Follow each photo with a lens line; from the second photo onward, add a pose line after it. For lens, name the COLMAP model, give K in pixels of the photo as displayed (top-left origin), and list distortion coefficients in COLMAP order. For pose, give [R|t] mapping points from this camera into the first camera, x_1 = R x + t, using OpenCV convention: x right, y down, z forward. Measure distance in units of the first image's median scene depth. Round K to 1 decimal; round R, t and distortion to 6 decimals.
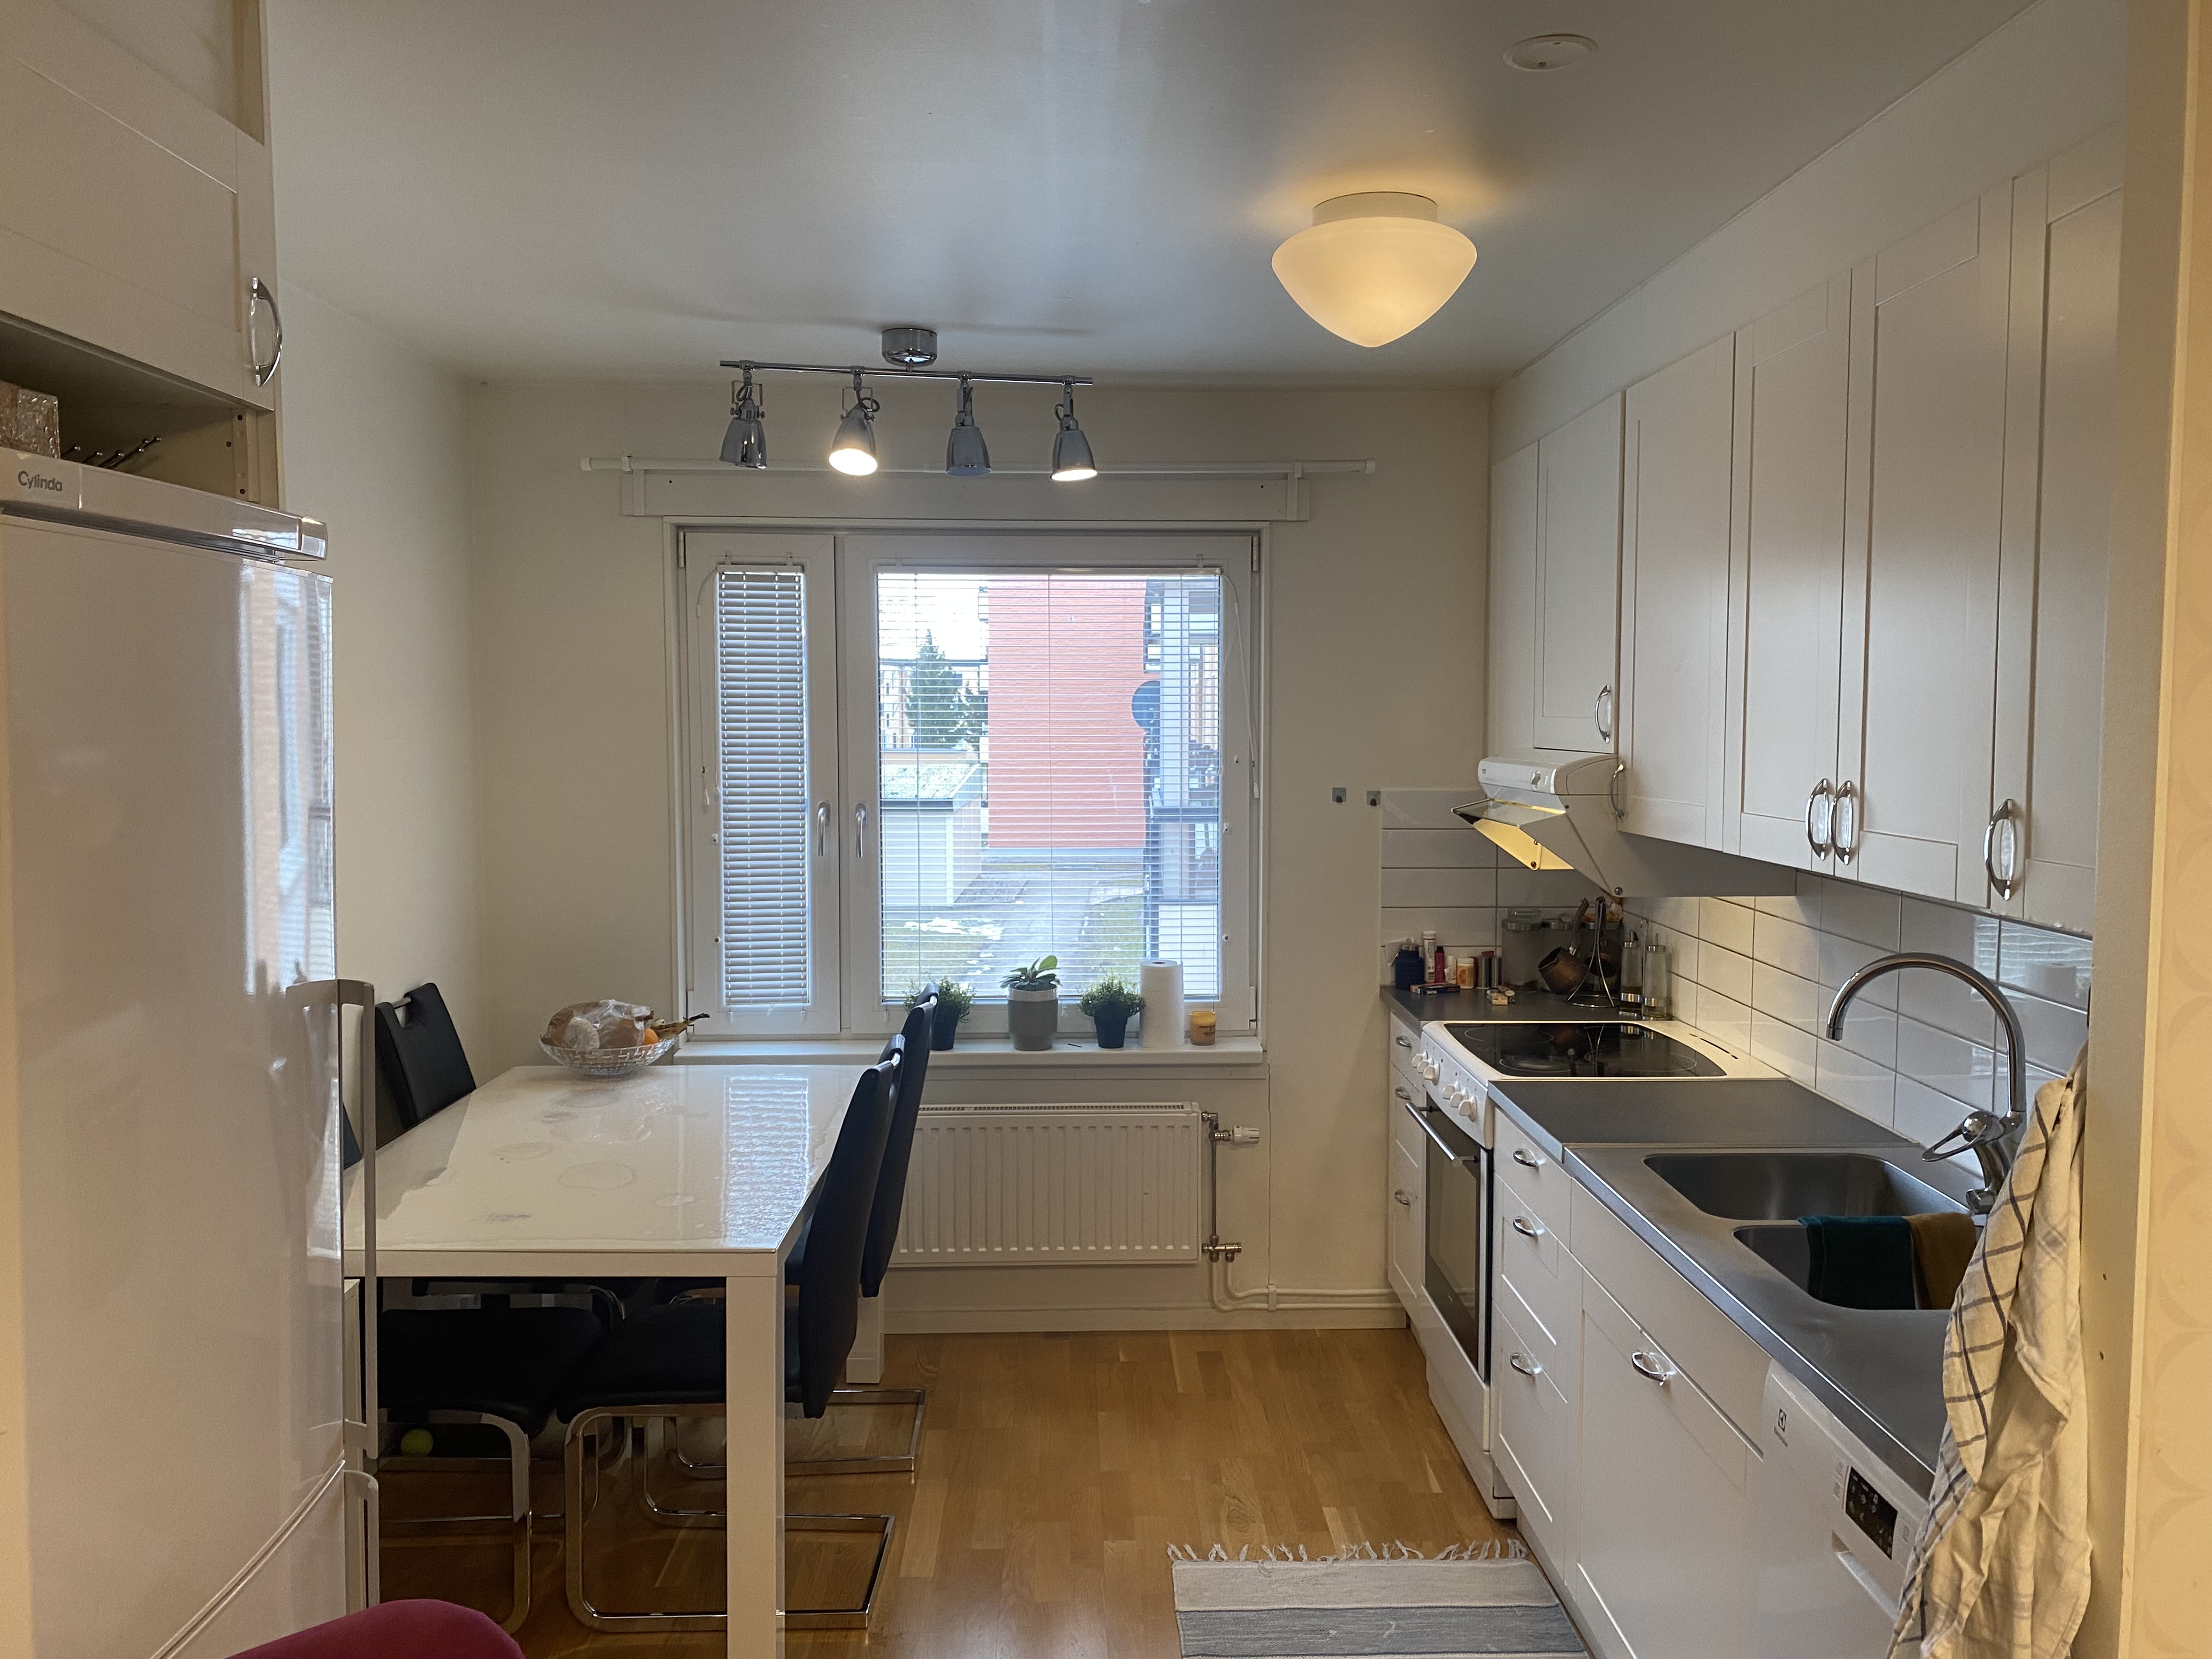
lens RADIAL K [[1661.3, 0, 1115.1], [0, 1661.3, 824.5], [0, 0, 1]] dist [0.050616, -0.066288]
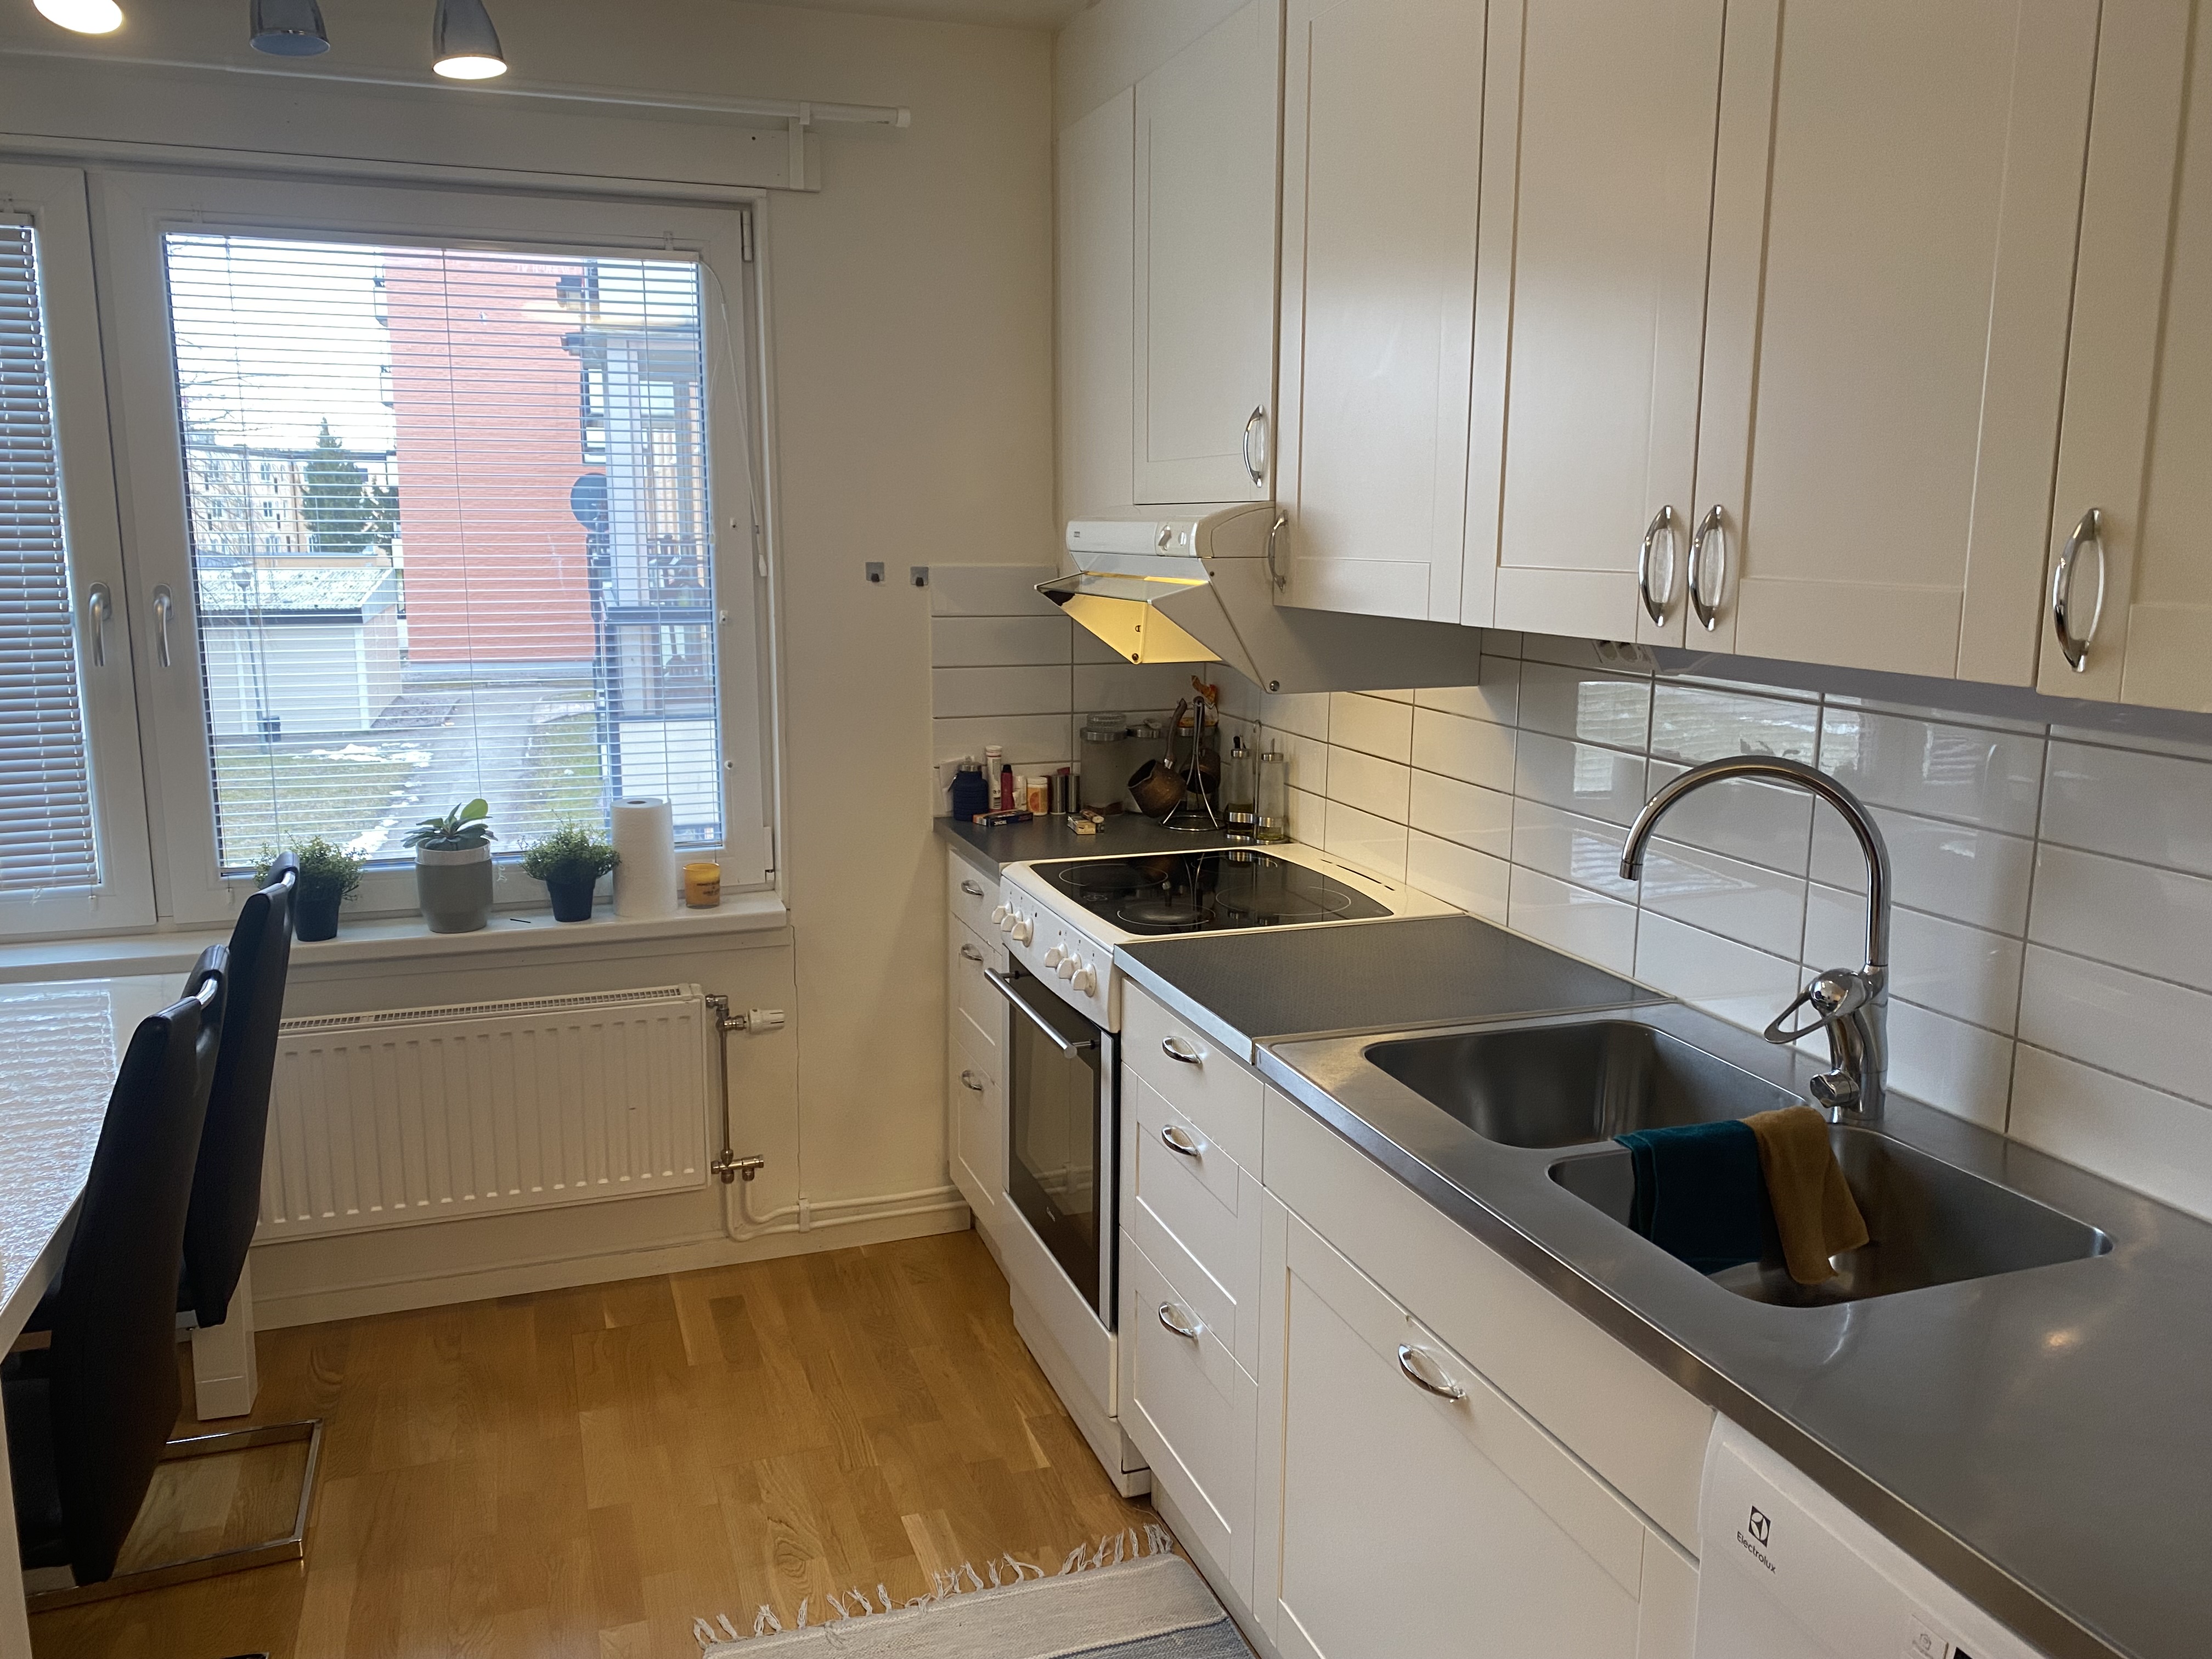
lens RADIAL K [[1661.3, 0, 1119.3], [0, 1661.3, 807.6], [0, 0, 1]] dist [0.050616, -0.066288]
pose [[0.948285, -0.048034, 0.313763, -0.003363], [0.015257, 0.994239, 0.106098, 0.011339], [-0.317052, -0.095824, 0.943555, 0.252691]]
